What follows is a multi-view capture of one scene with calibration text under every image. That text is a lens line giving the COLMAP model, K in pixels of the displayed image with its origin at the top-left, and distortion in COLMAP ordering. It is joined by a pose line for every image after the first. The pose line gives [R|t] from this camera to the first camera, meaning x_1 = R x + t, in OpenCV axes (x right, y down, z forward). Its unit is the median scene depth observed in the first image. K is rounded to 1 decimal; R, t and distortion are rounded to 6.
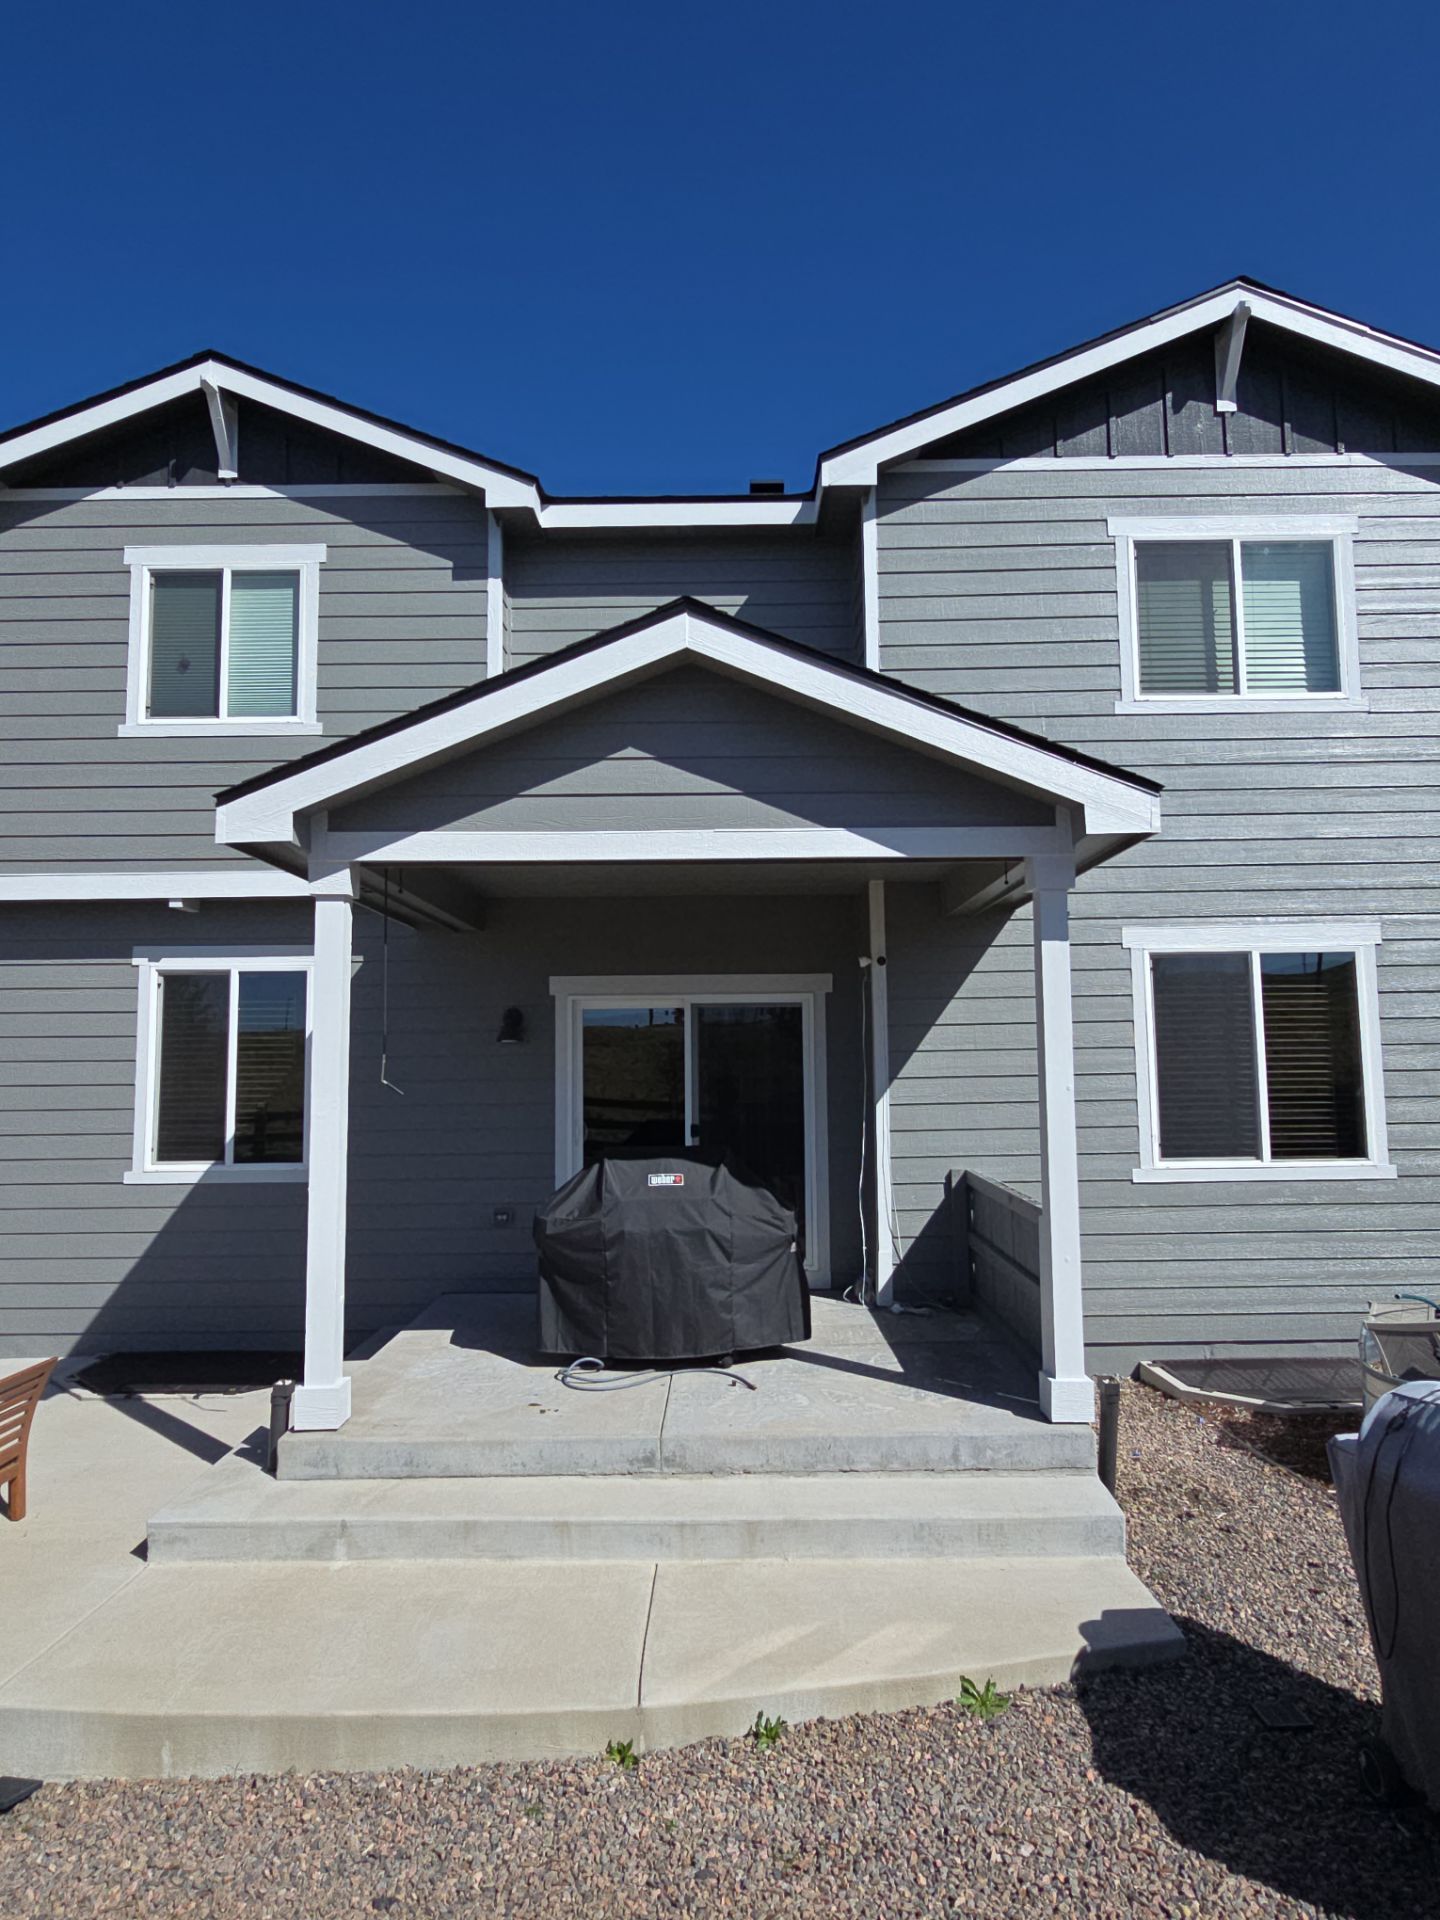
lens RADIAL K [[949.4, 0, 720.0], [0, 949.4, 960.0], [0, 0, 1]] dist [-0.001895, -0.000389]
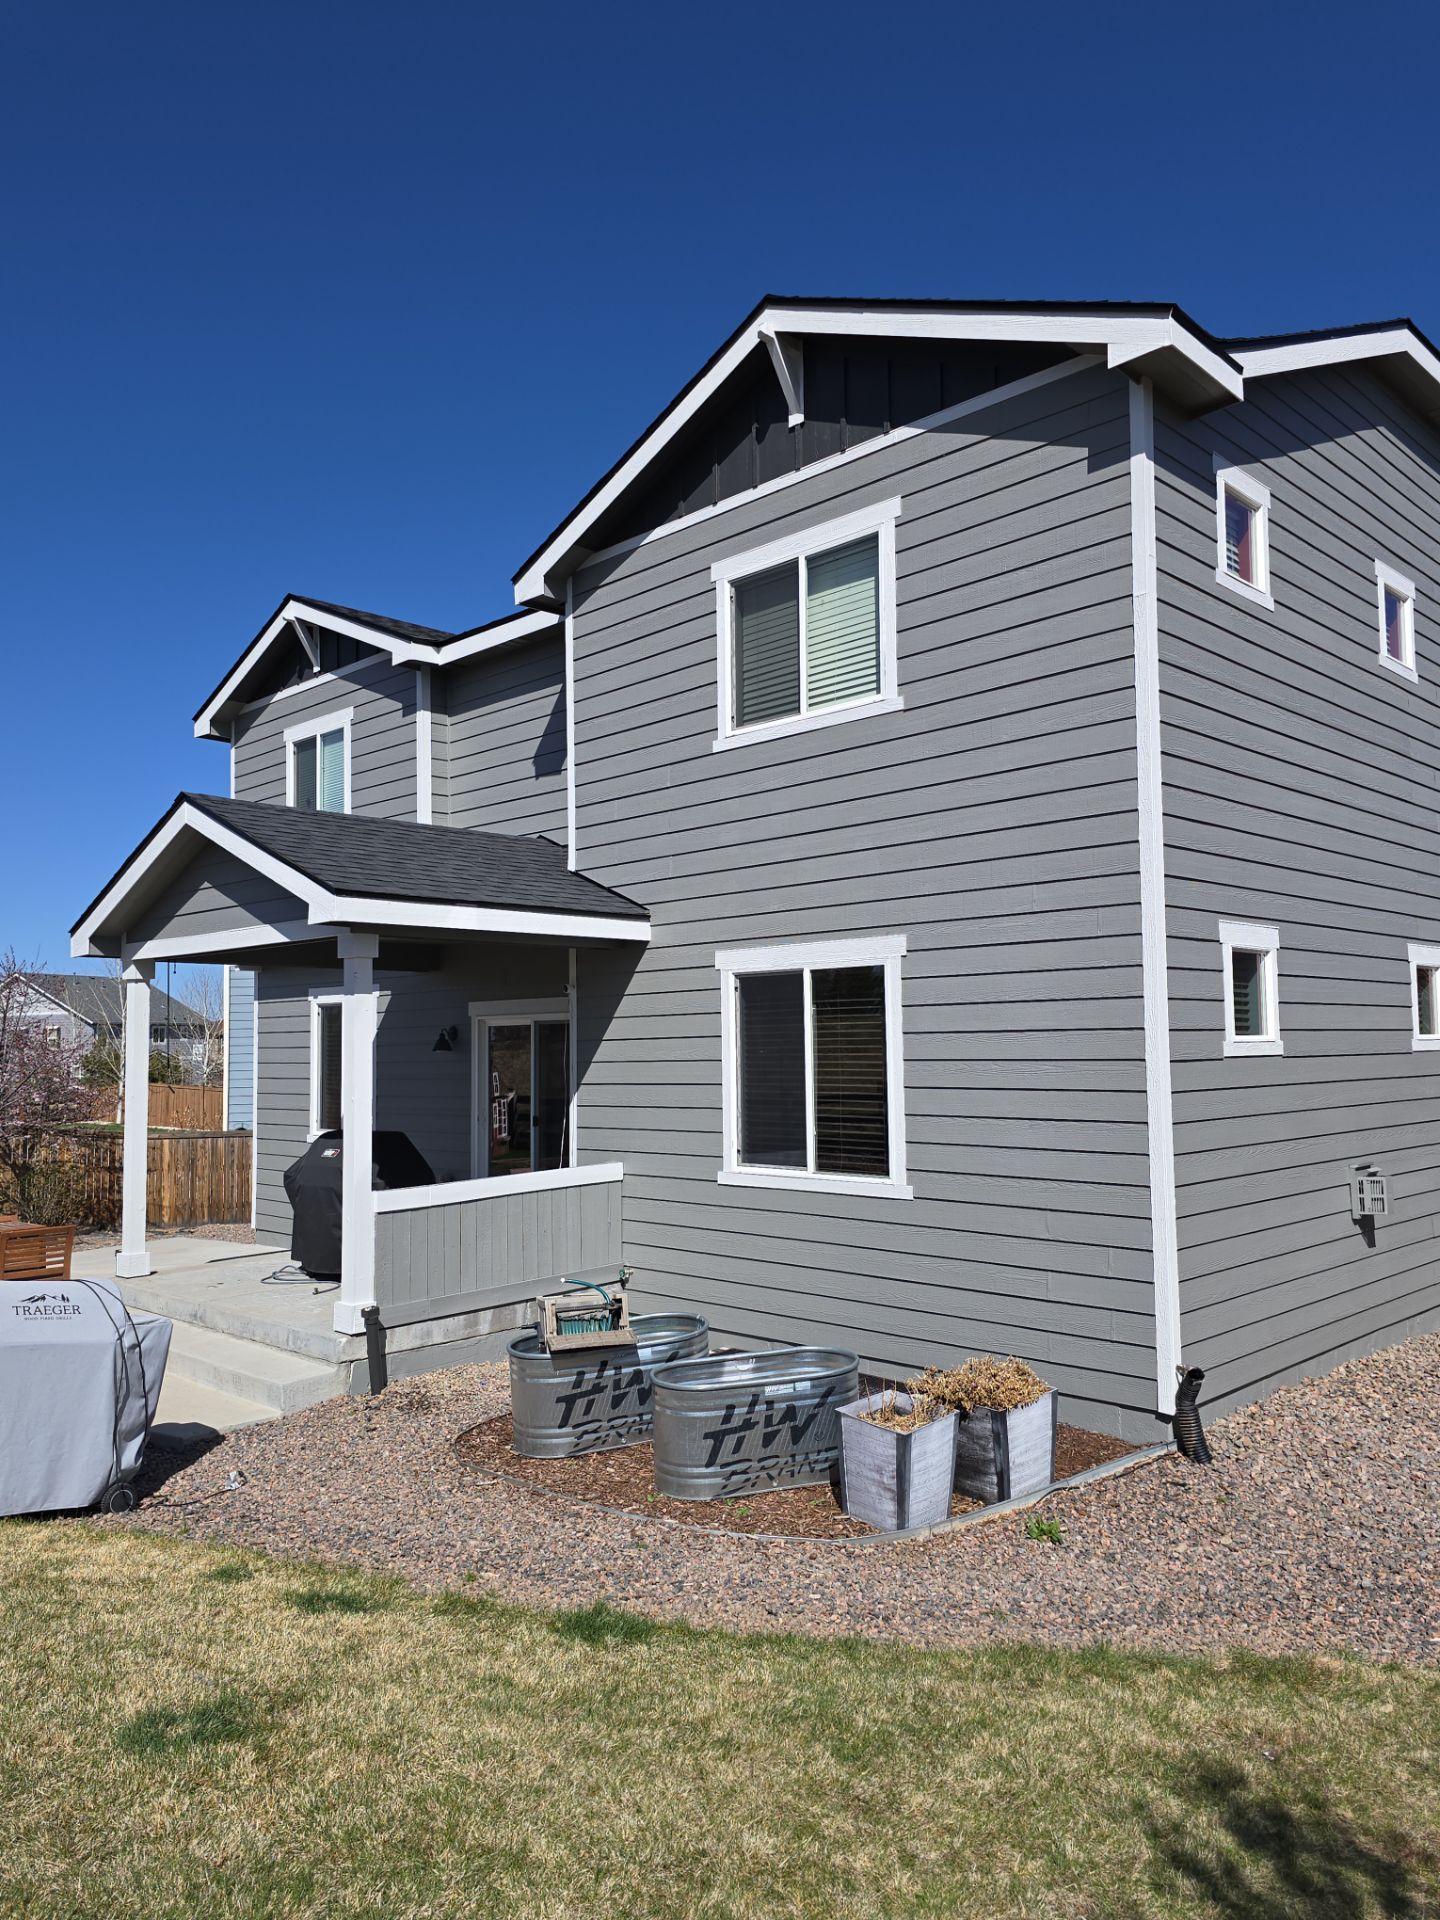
lens RADIAL K [[1251.4, 0, 756.9], [0, 1251.4, 969.9], [0, 0, 1]] dist [0.006155, 0.001698]
pose [[0.750525, -0.038093, -0.659743, 1.273297], [0.057219, 0.998334, 0.007449, -0.017964], [0.658360, -0.043340, 0.751455, -0.040246]]
